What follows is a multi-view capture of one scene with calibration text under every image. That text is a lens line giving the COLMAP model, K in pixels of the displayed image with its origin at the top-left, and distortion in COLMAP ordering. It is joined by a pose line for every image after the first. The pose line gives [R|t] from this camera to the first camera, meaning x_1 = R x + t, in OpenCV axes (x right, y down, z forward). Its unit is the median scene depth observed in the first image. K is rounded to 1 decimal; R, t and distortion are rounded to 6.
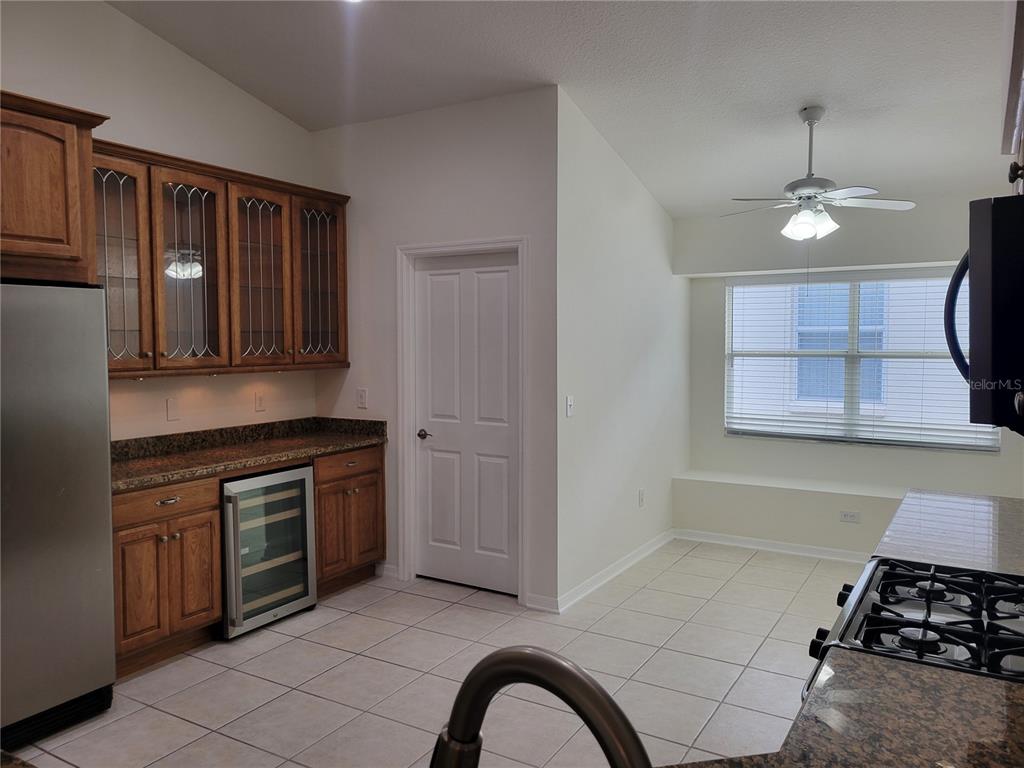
lens RADIAL K [[763.9, 0, 504.0], [0, 763.9, 382.4], [0, 0, 1]] dist [0.047845, -0.027239]
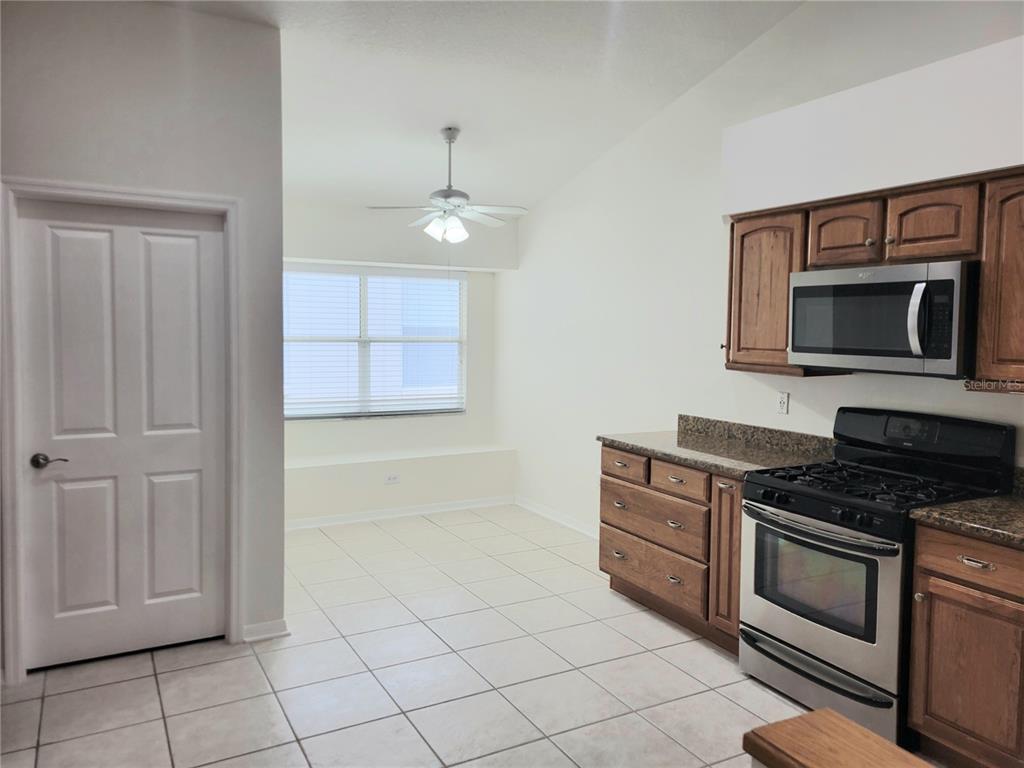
lens RADIAL K [[763.9, 0, 507.5], [0, 763.9, 380.1], [0, 0, 1]] dist [0.047845, -0.027239]
pose [[0.489724, -0.052811, 0.870277, -0.619458], [0.034945, 0.998551, 0.040931, -0.021660], [-0.871177, 0.010367, 0.490860, 0.374228]]
